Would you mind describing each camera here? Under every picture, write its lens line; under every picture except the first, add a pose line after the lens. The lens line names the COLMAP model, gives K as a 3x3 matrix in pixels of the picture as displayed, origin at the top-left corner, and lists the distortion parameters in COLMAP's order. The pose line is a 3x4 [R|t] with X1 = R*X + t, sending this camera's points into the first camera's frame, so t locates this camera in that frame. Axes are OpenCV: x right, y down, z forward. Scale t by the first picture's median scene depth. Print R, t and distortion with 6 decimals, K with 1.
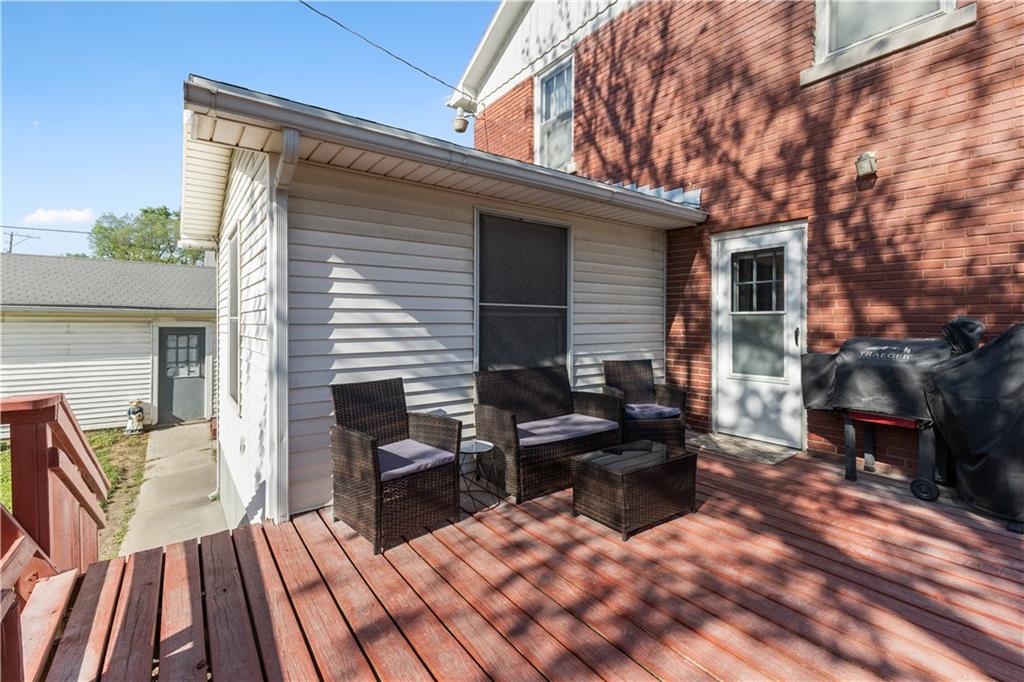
lens RADIAL K [[444.6, 0, 514.9], [0, 444.6, 322.1], [0, 0, 1]] dist [0.008863, -0.003800]
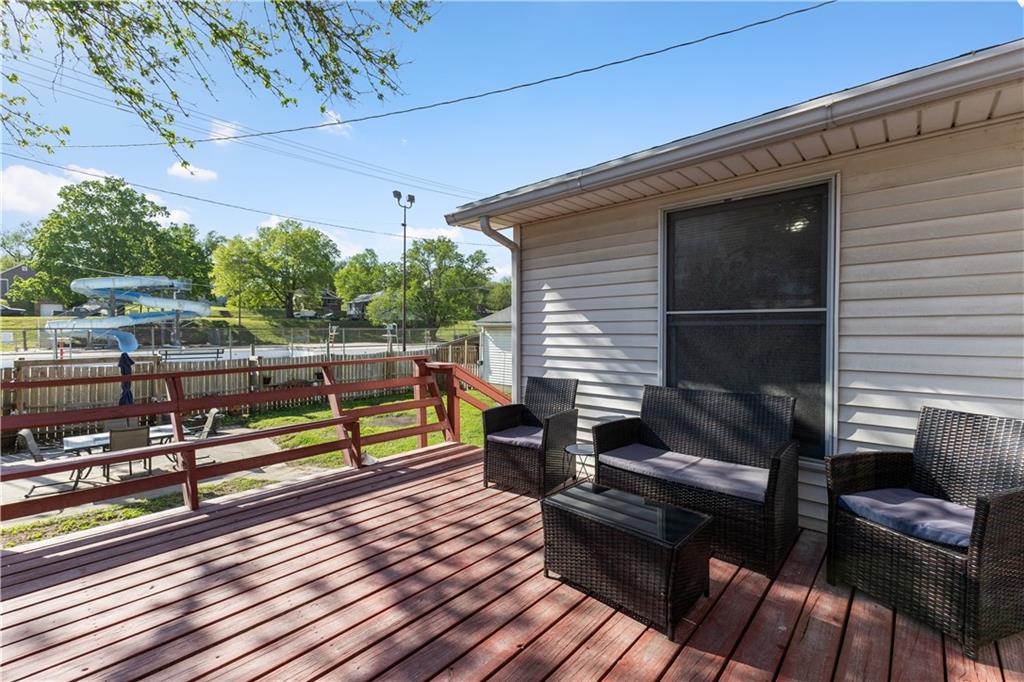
lens RADIAL K [[444.6, 0, 517.6], [0, 444.6, 337.9], [0, 0, 1]] dist [0.008863, -0.003800]
pose [[0.194797, 0.009468, -0.980798, 1.531361], [-0.004671, 0.999951, 0.008725, 0.008434], [0.980833, 0.002881, 0.194831, 1.058892]]
